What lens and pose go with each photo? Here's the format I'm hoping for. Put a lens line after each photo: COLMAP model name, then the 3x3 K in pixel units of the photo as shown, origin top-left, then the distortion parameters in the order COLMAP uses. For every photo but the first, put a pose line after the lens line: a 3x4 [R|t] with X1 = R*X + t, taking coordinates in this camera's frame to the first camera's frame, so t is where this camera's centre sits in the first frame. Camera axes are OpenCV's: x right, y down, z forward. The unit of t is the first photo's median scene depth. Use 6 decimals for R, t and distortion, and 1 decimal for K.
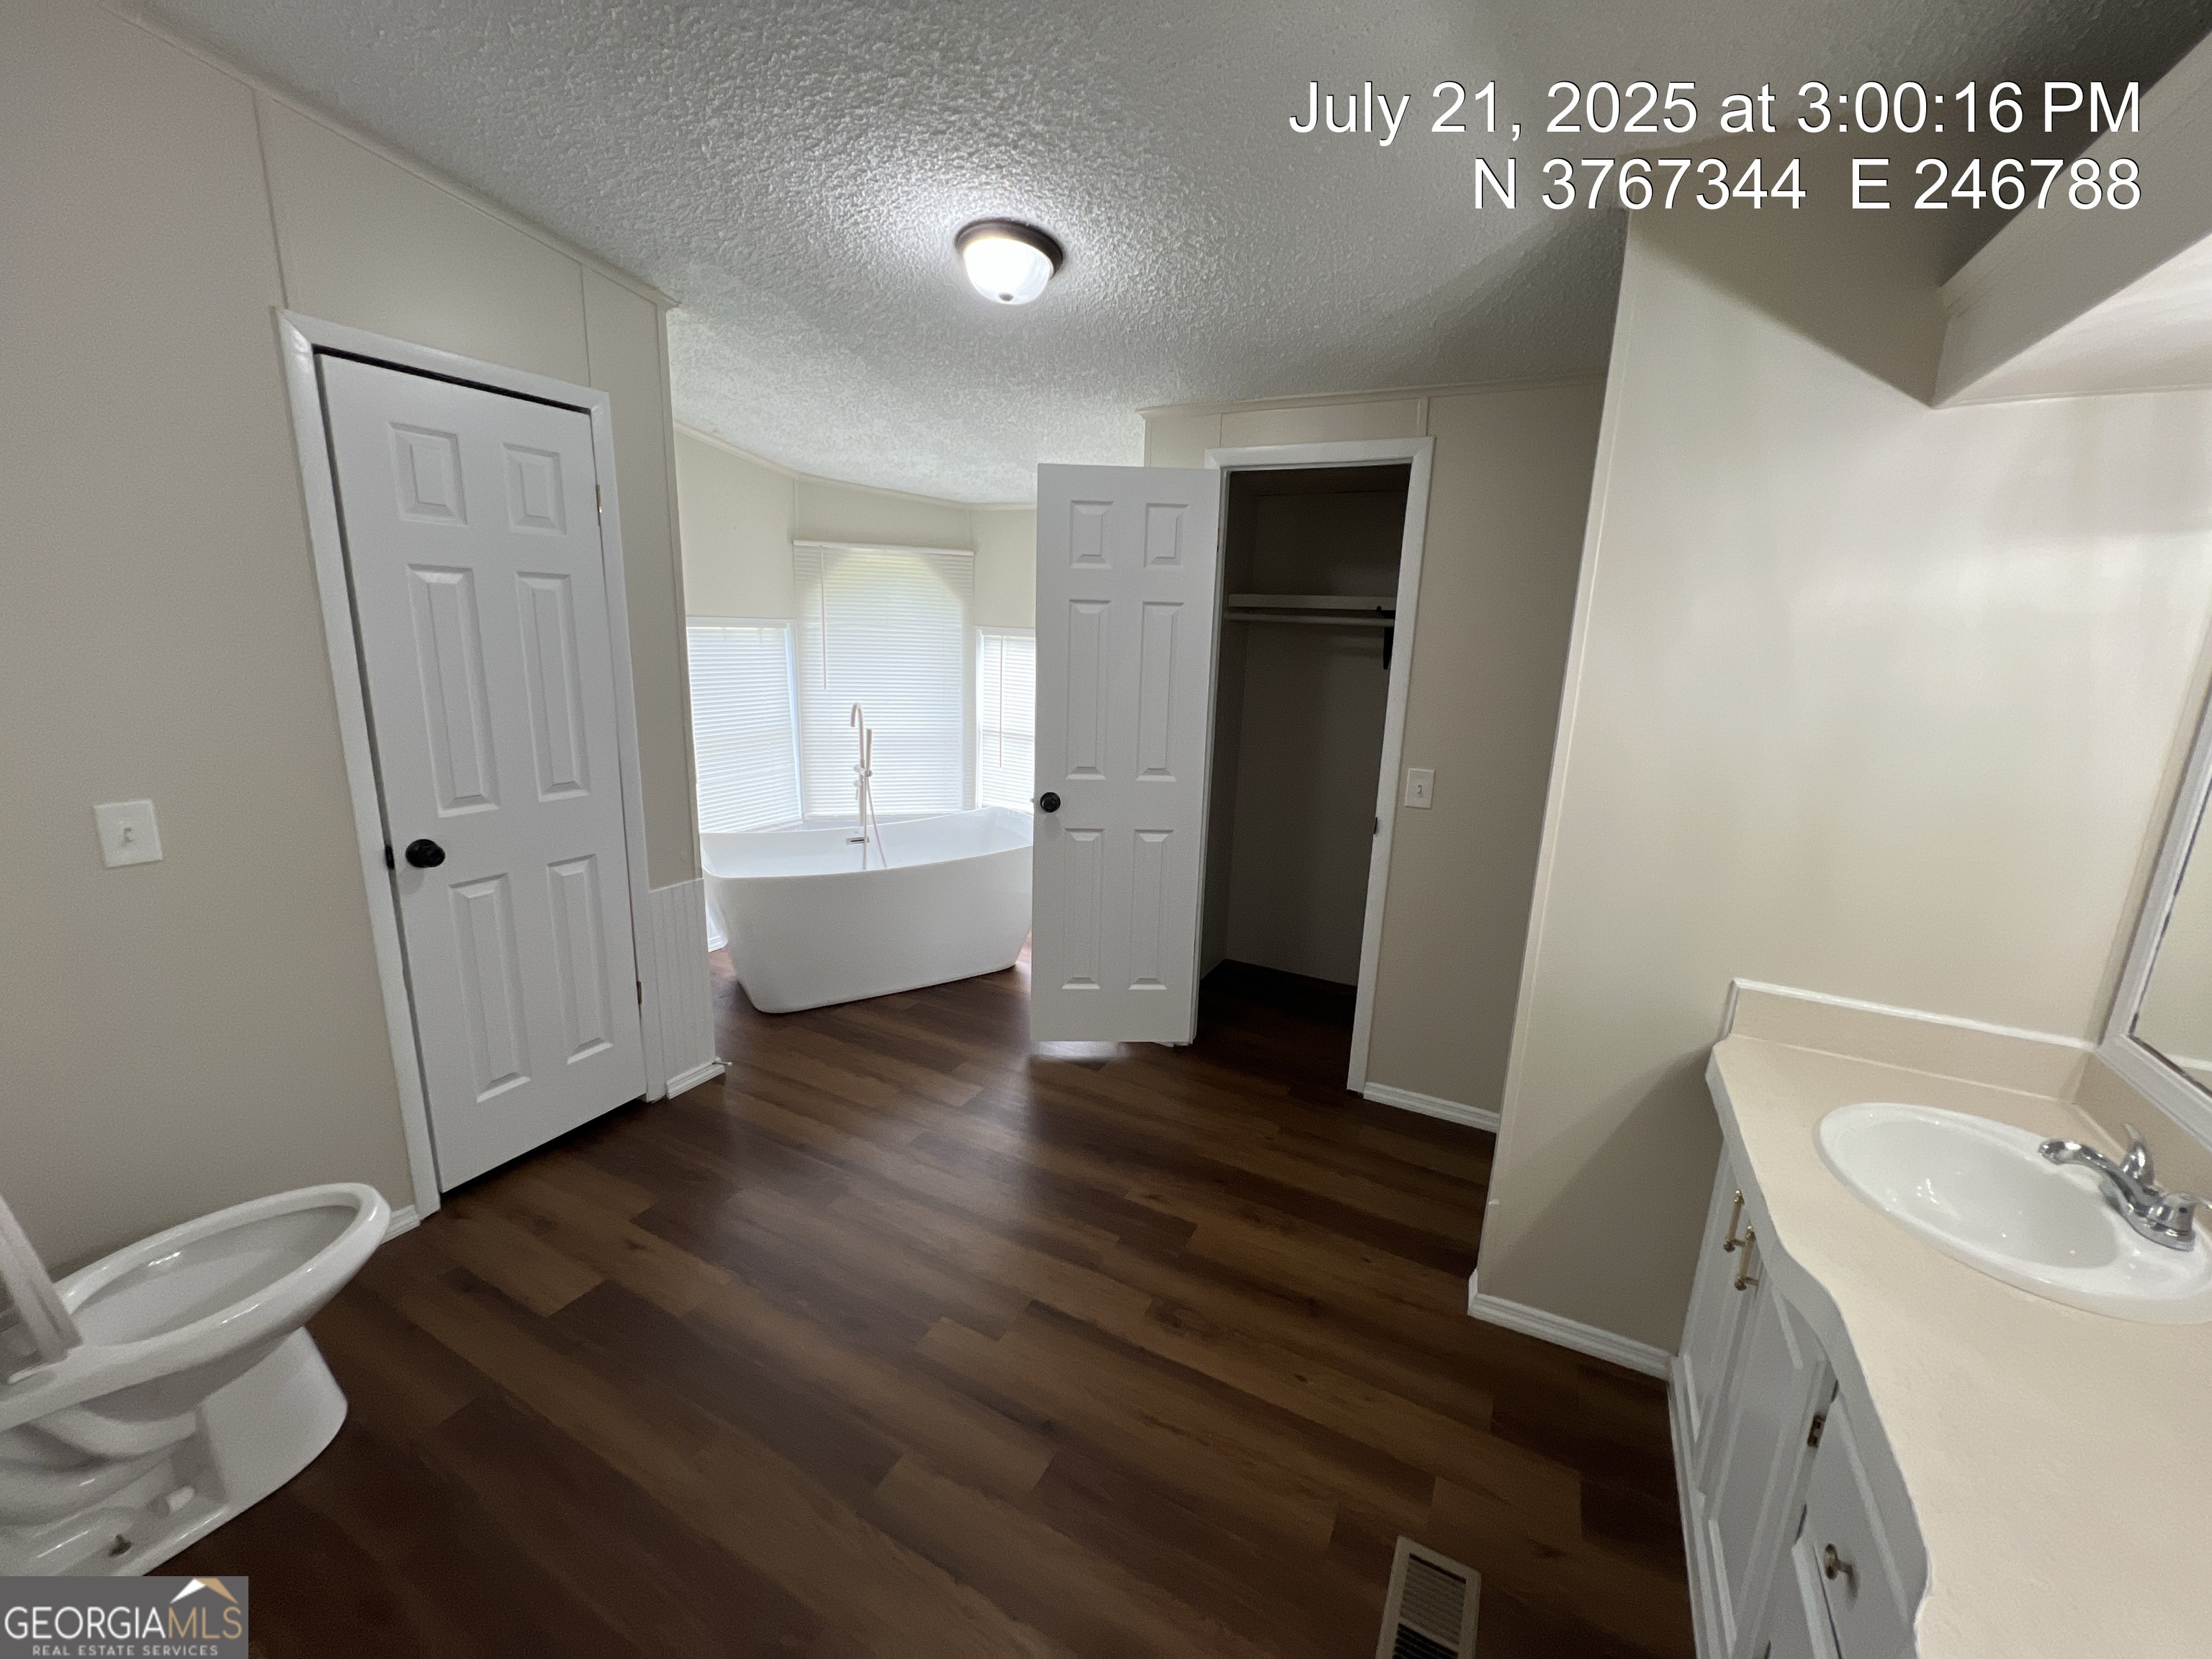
lens RADIAL K [[887.6, 0, 1107.2], [0, 887.6, 830.7], [0, 0, 1]] dist [0.000254, -0.000038]
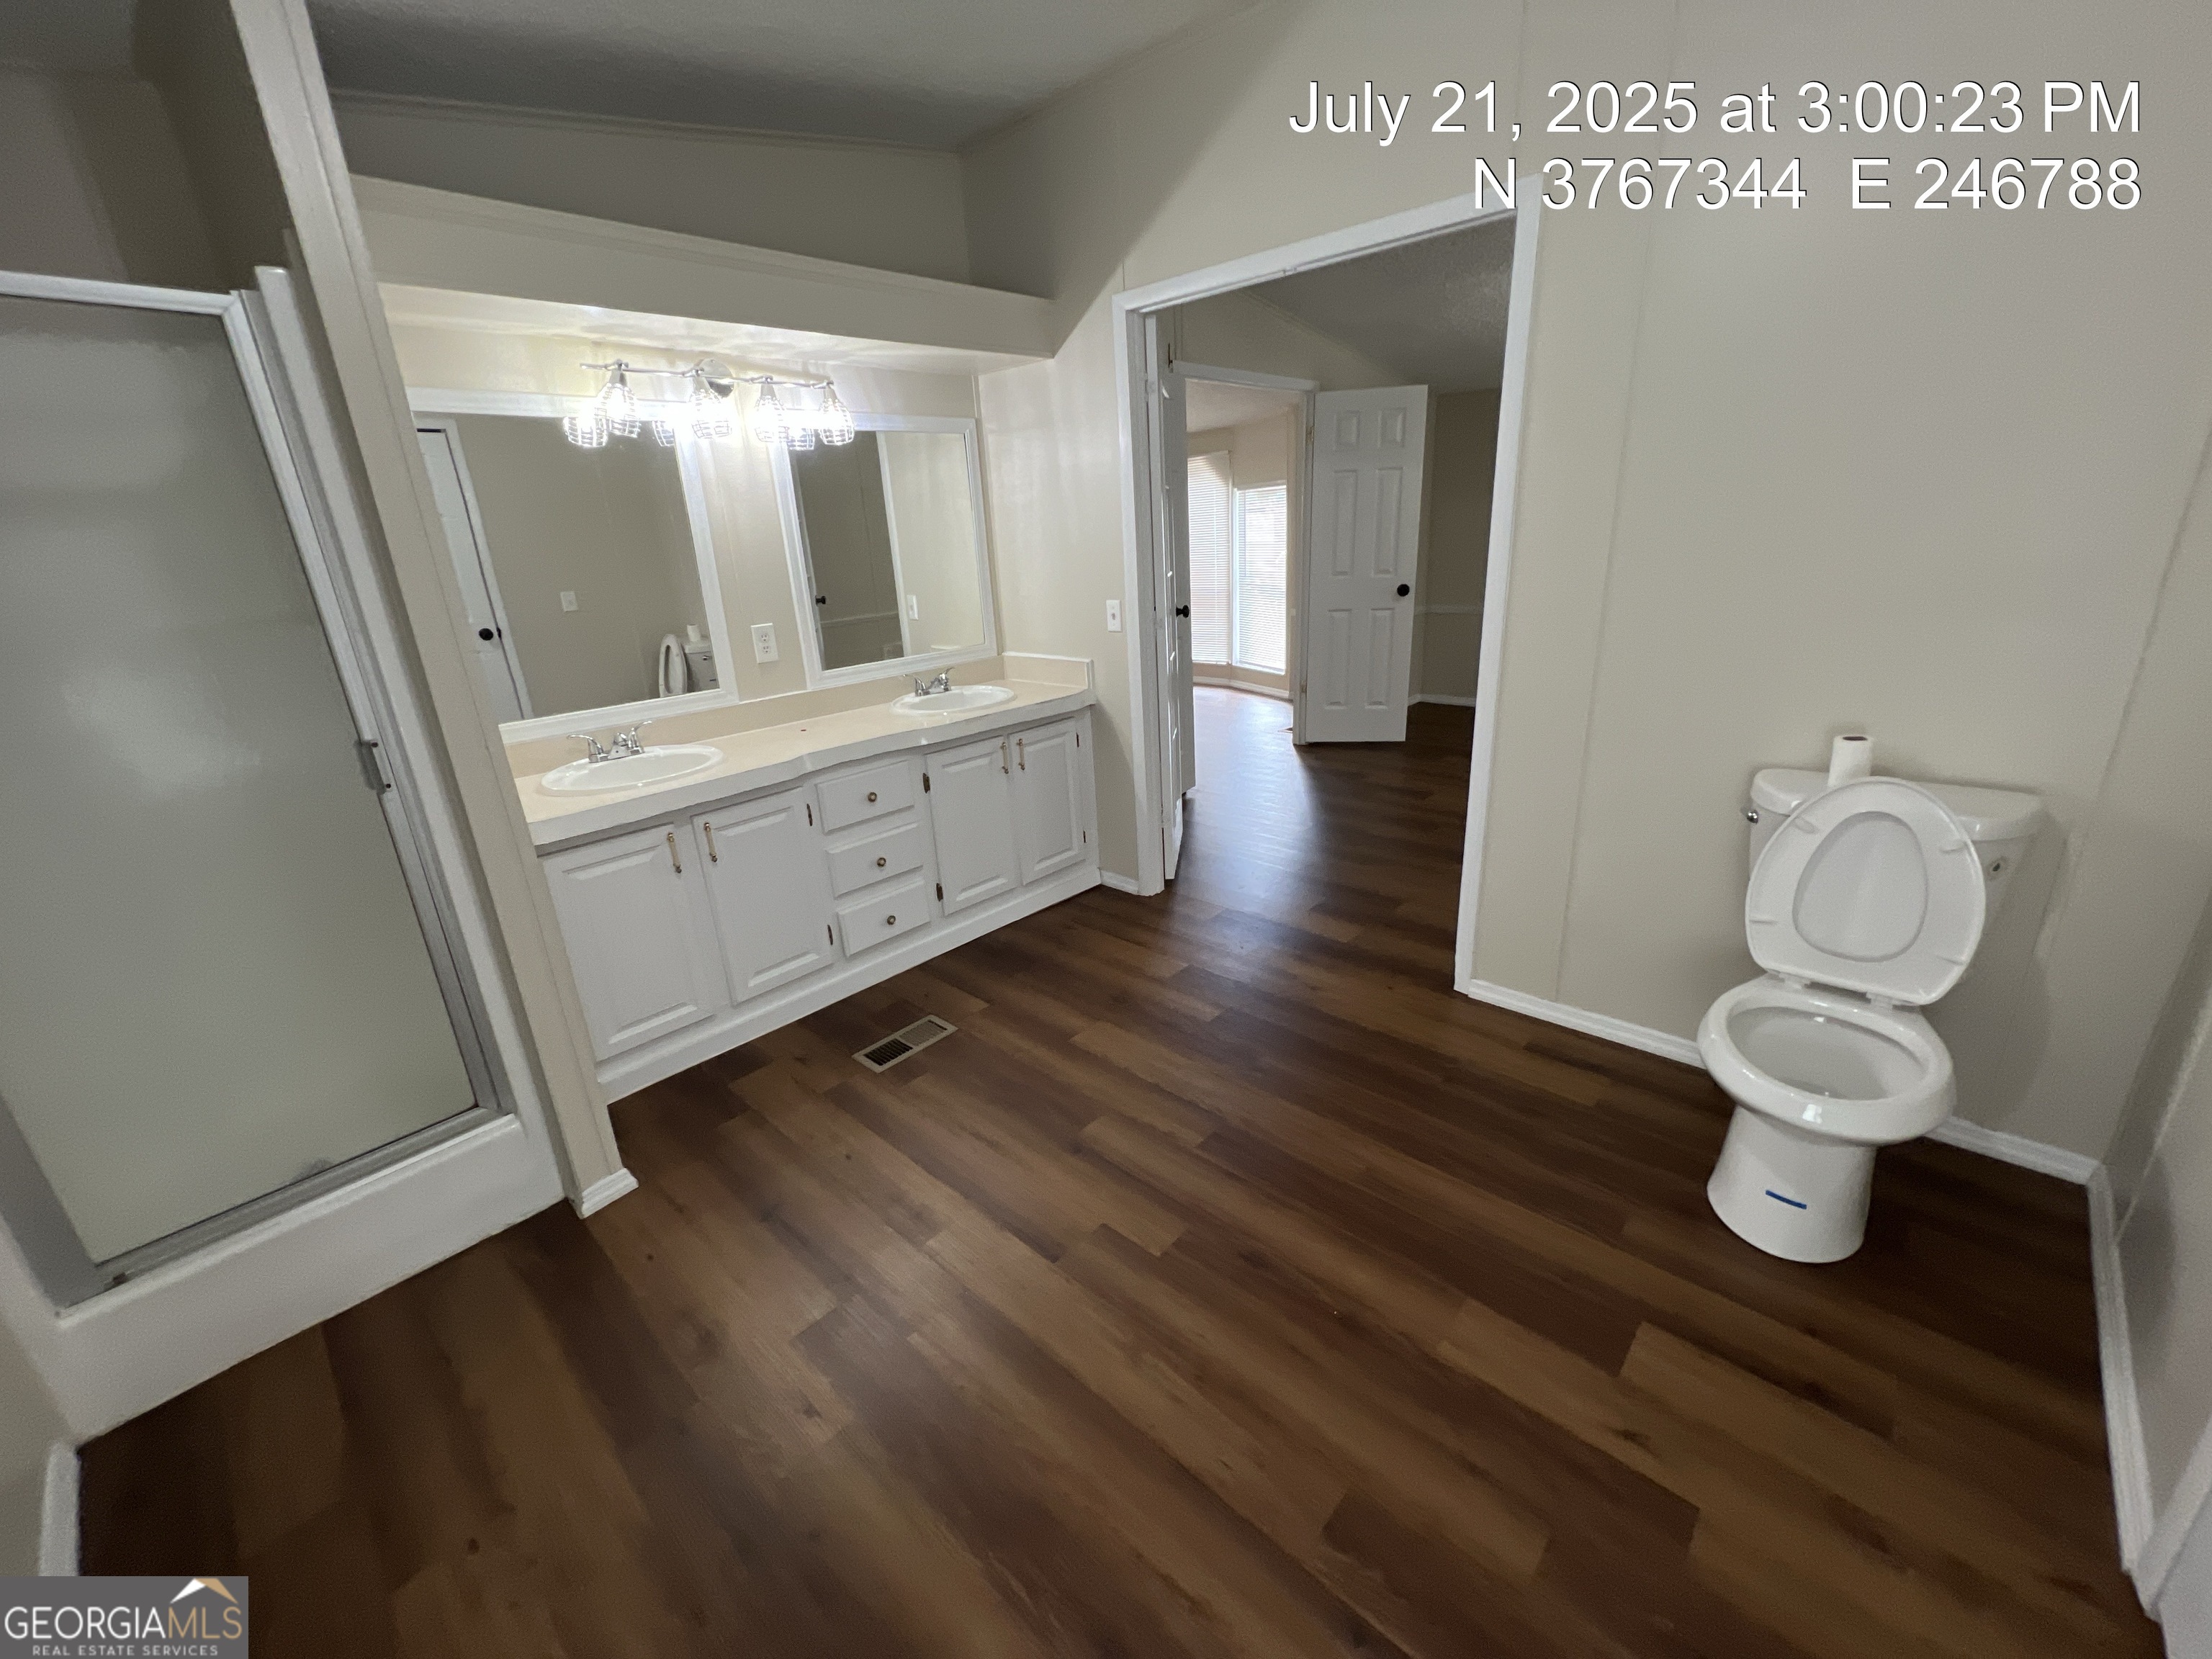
lens RADIAL K [[894.0, 0, 1108.6], [0, 894.0, 833.2], [0, 0, 1]] dist [-0.000400, 0.000469]
pose [[-0.964584, -0.072440, 0.253634, -0.353477], [0.073732, 0.849176, 0.522937, -0.294541], [-0.253261, 0.523118, -0.813761, 1.611134]]
